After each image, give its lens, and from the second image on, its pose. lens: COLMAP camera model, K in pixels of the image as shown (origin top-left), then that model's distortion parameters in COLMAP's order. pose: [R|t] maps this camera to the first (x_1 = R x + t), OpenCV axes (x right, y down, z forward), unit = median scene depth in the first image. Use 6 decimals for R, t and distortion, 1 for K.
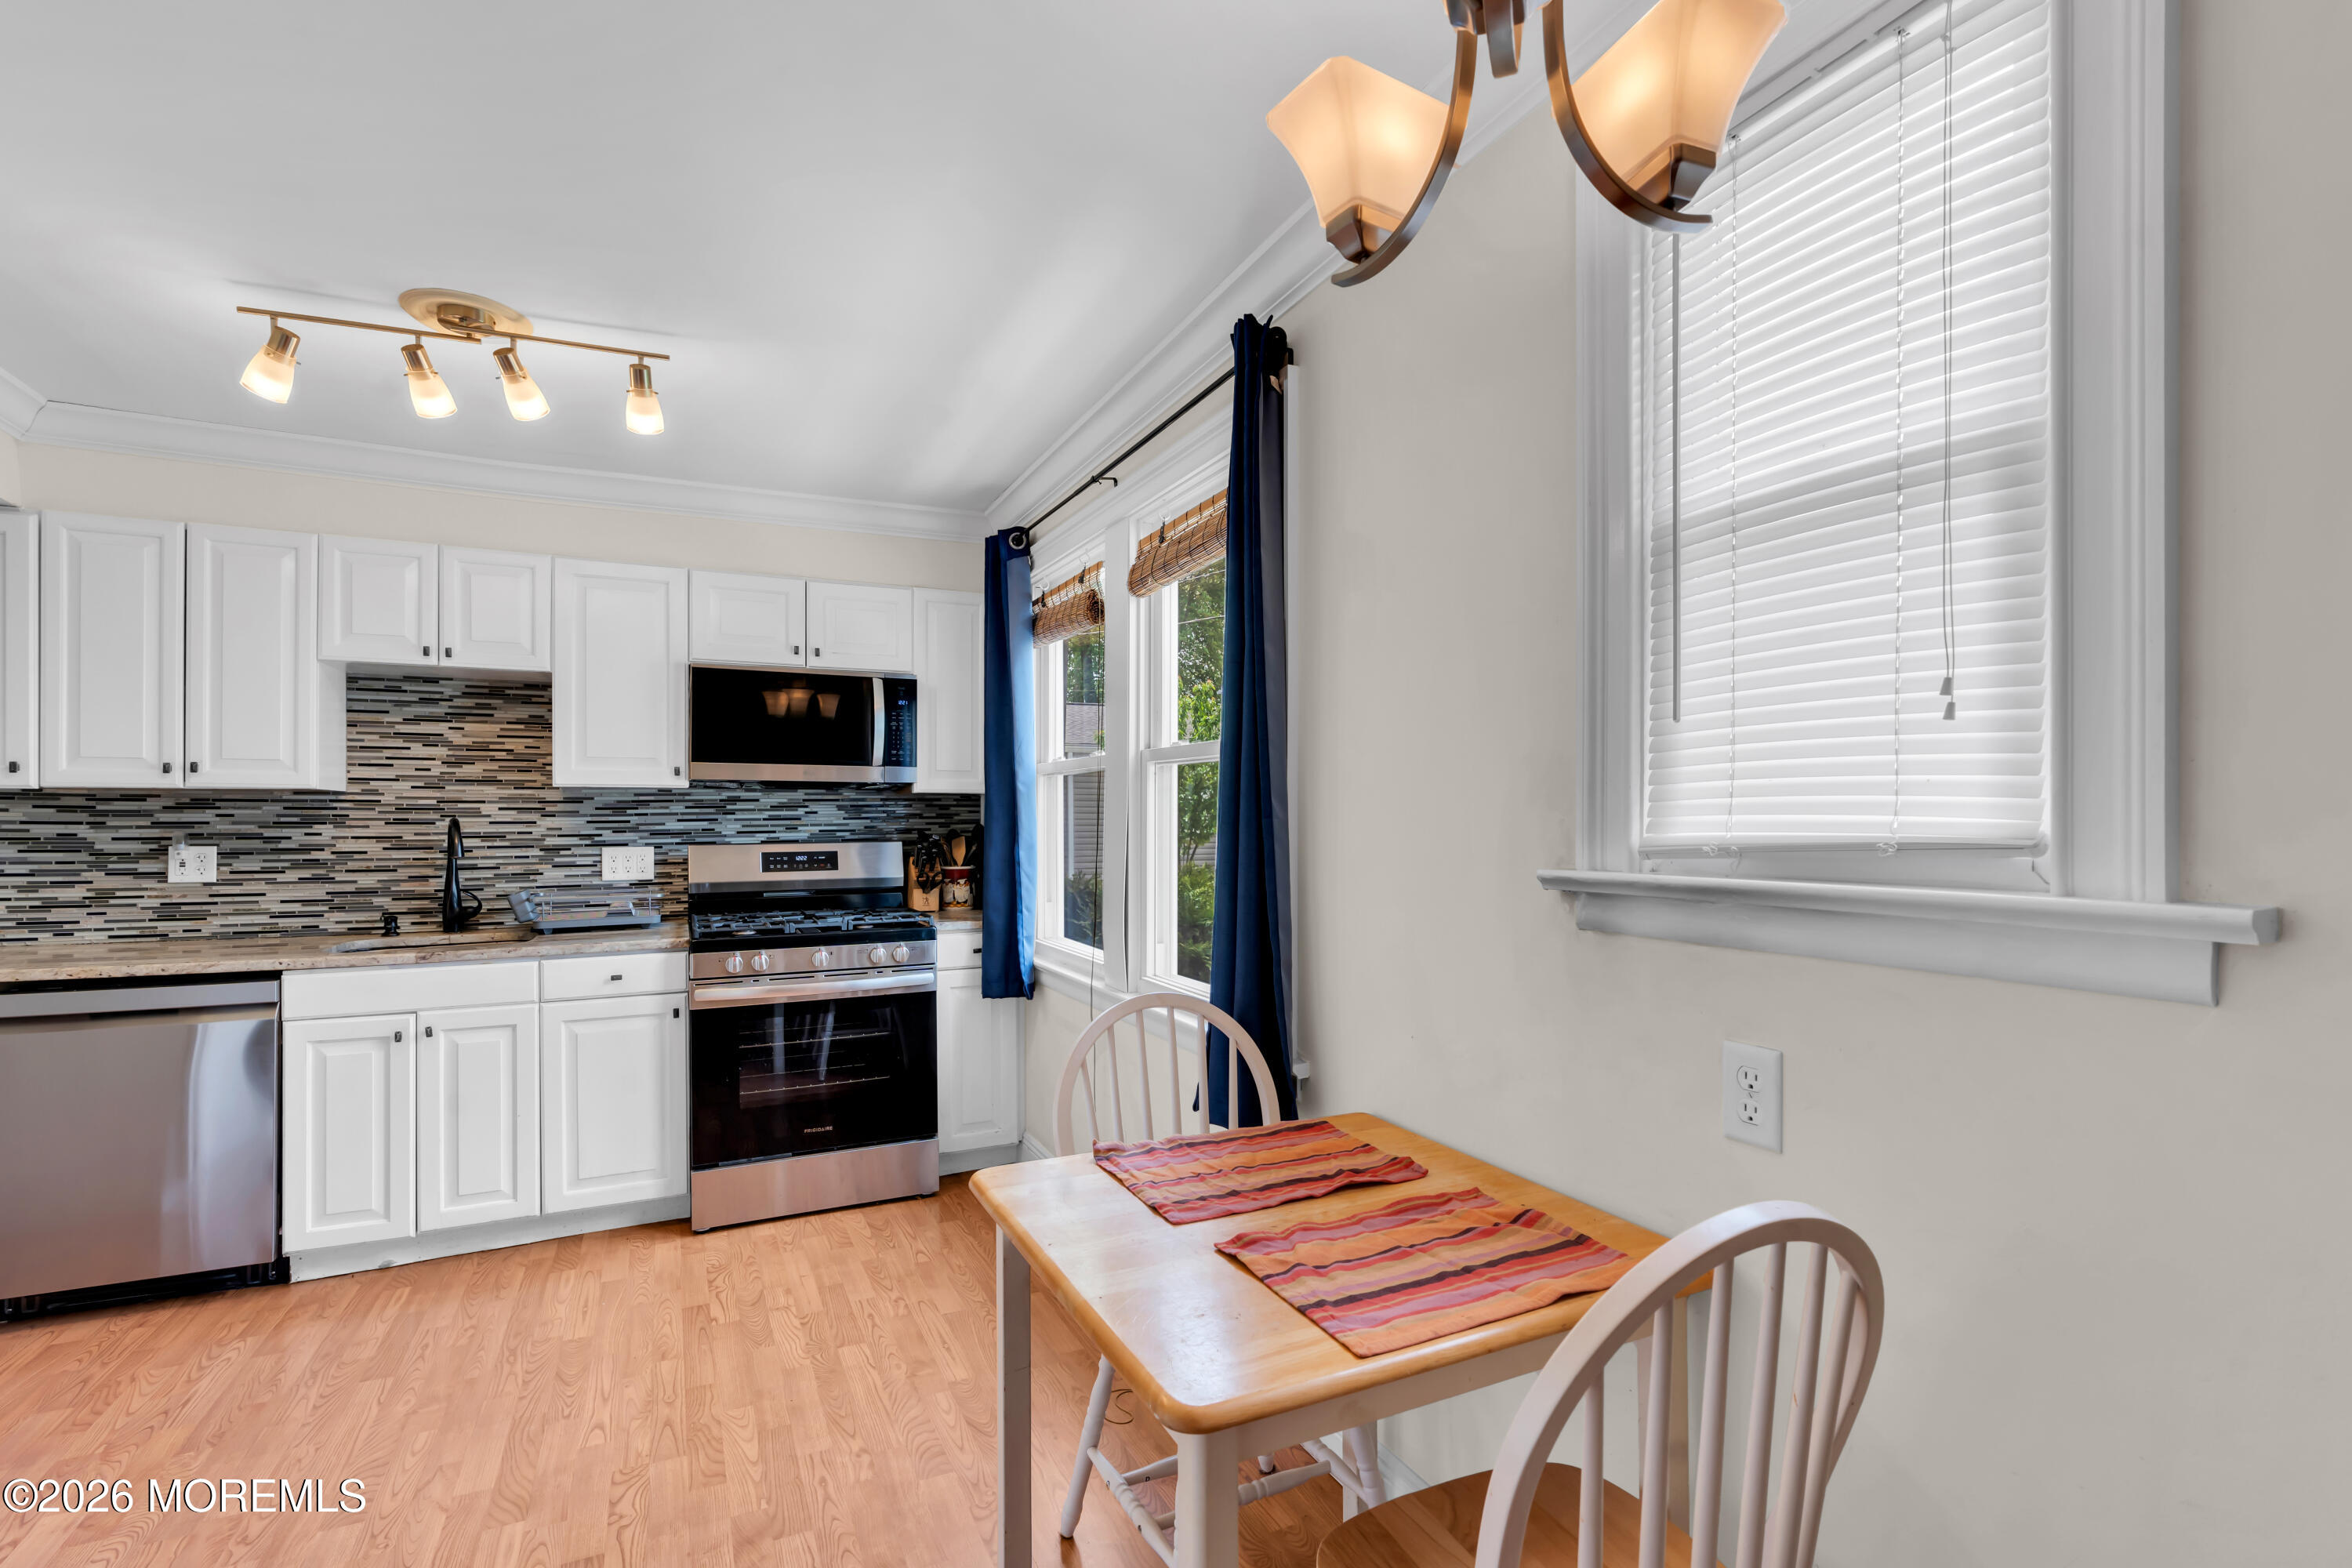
lens RADIAL K [[1076.4, 0, 1167.4], [0, 1076.4, 814.4], [0, 0, 1]] dist [-0.002754, 0.005439]
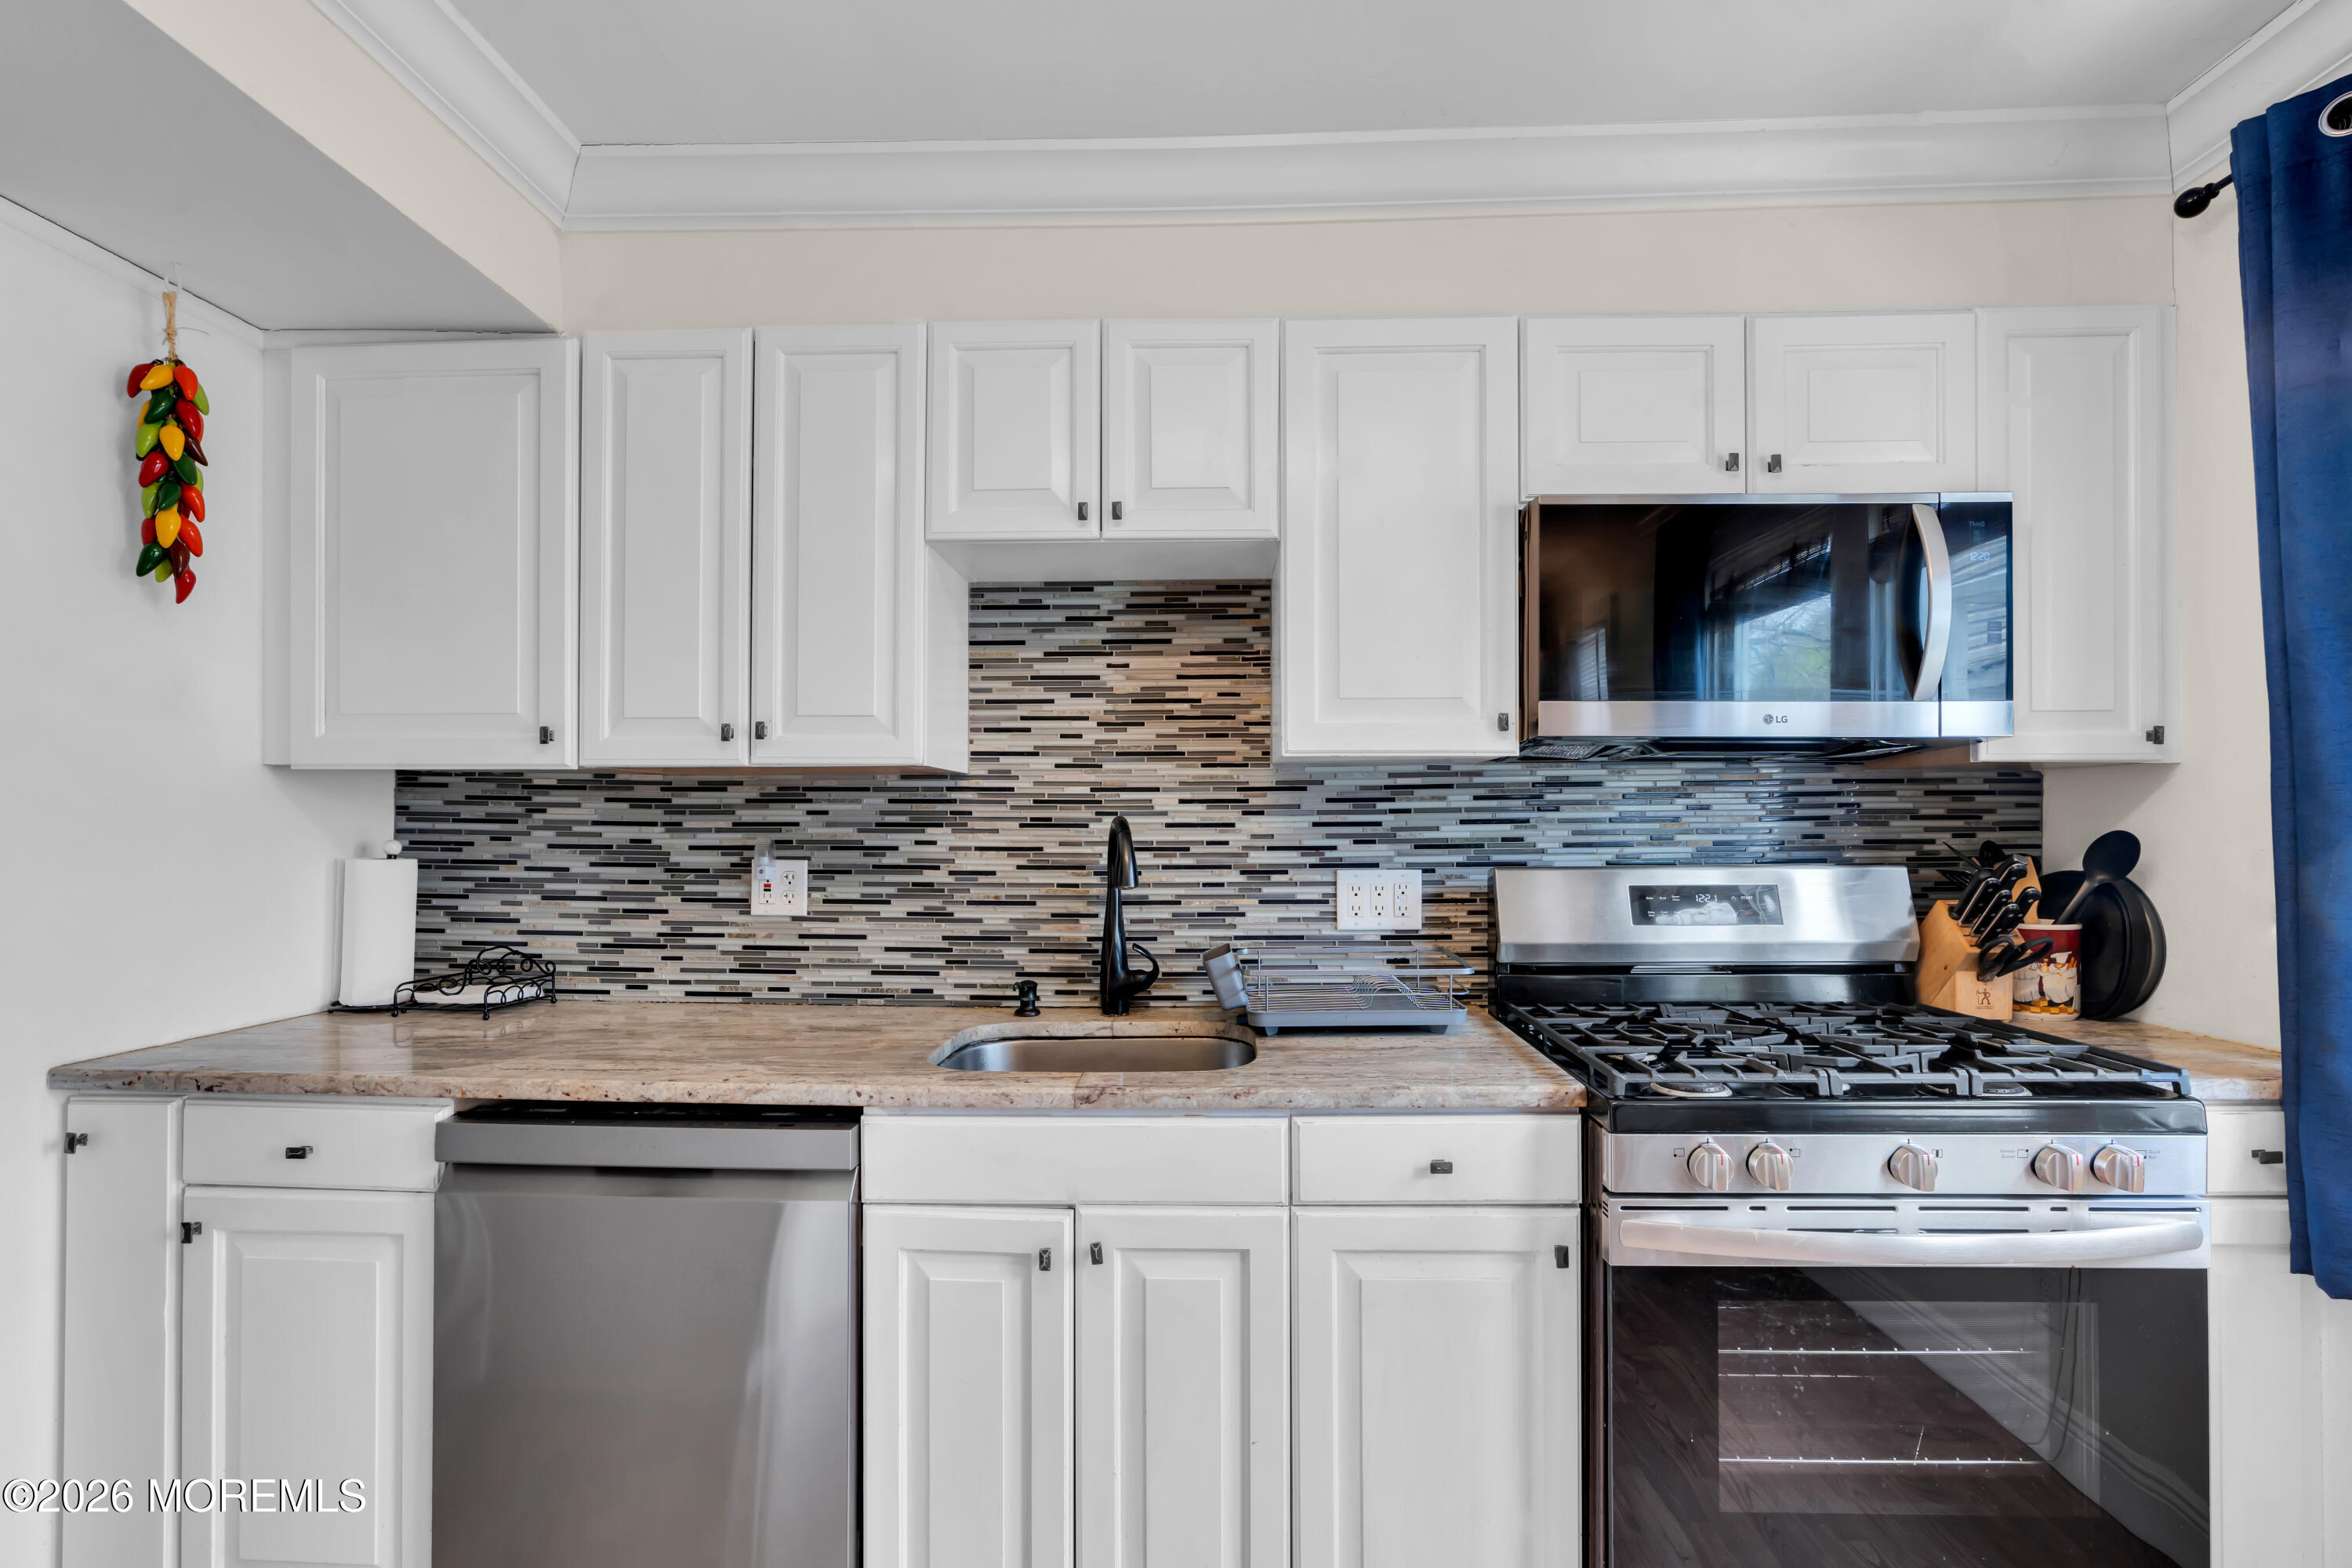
lens RADIAL K [[1047.0, 0, 1178.9], [0, 1047.0, 815.8], [0, 0, 1]] dist [-0.004633, 0.000575]
pose [[0.891096, -0.001688, -0.453813, -0.382439], [0.000187, 0.999994, -0.003353, 0.004791], [0.453816, 0.002903, 0.891091, 0.519382]]
